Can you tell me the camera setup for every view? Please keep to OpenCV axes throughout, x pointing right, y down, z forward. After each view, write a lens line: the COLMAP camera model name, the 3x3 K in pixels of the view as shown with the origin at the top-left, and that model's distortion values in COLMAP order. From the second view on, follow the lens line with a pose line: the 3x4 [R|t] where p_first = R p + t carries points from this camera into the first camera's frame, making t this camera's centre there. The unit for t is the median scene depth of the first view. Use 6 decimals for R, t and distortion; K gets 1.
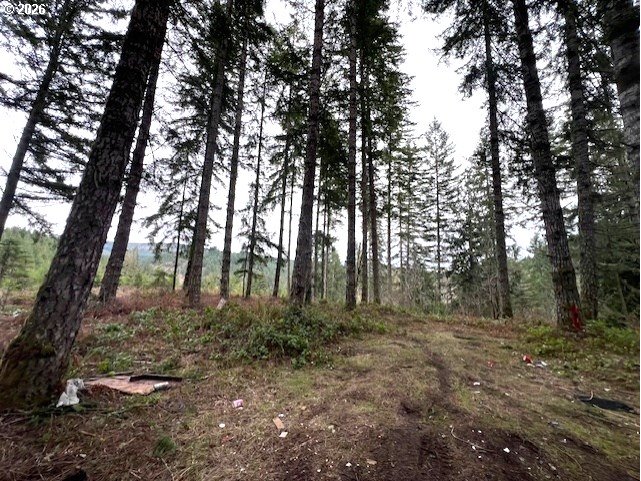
lens RADIAL K [[255.7, 0, 319.1], [0, 255.7, 237.9], [0, 0, 1]] dist [-0.000959, -0.000215]
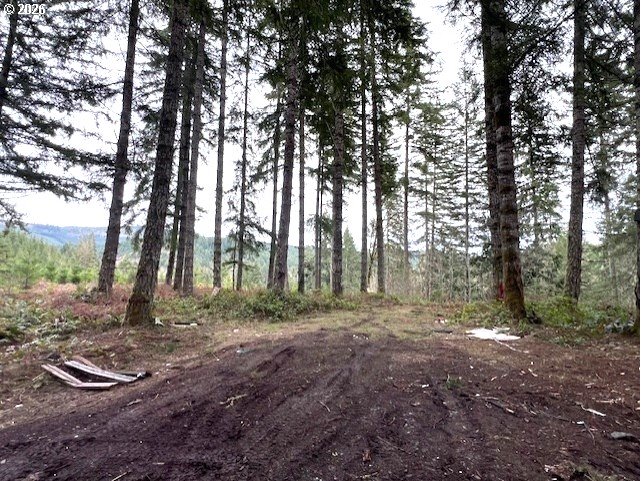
lens RADIAL K [[349.2, 0, 320.5], [0, 349.2, 240.5], [0, 0, 1]] dist [-0.003026, -0.000386]
pose [[0.999162, -0.022537, -0.034160, 0.036986], [0.024966, 0.997060, 0.072447, -0.017110], [0.032427, -0.073239, 0.996787, -0.136997]]
